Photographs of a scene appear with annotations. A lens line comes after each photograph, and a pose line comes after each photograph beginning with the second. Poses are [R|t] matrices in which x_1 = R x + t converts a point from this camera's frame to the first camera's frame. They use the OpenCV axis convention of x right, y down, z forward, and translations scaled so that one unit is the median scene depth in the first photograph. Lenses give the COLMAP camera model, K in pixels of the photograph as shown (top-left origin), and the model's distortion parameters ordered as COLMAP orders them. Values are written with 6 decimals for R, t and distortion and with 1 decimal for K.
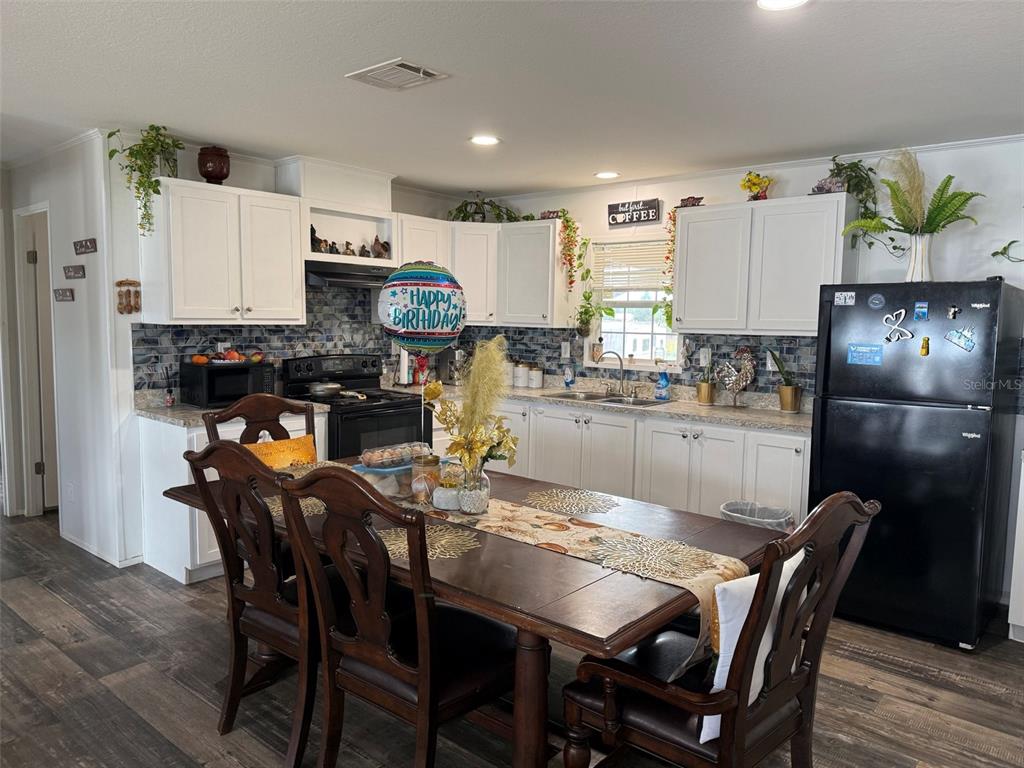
lens RADIAL K [[726.4, 0, 506.9], [0, 726.4, 388.8], [0, 0, 1]] dist [0.074846, -0.124048]
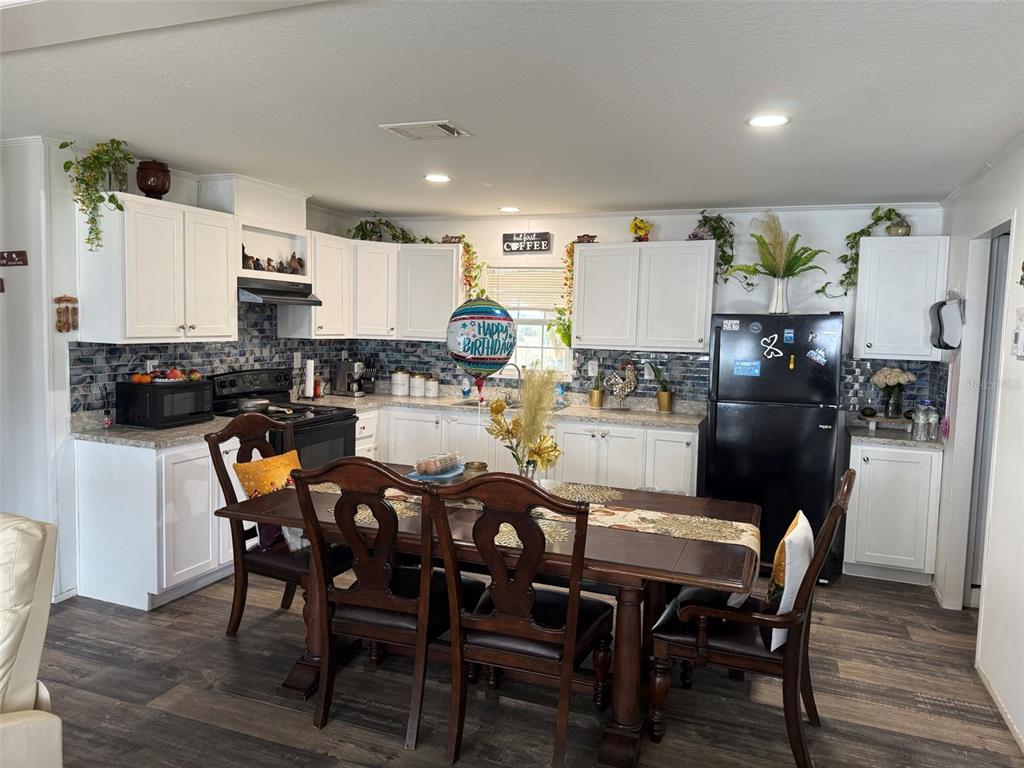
lens RADIAL K [[726.4, 0, 506.9], [0, 726.4, 388.8], [0, 0, 1]] dist [0.074846, -0.124048]
pose [[0.941866, -0.022216, 0.335252, -0.271205], [0.022823, 0.999737, 0.002128, -0.016609], [-0.335211, 0.005647, 0.942126, -0.069732]]
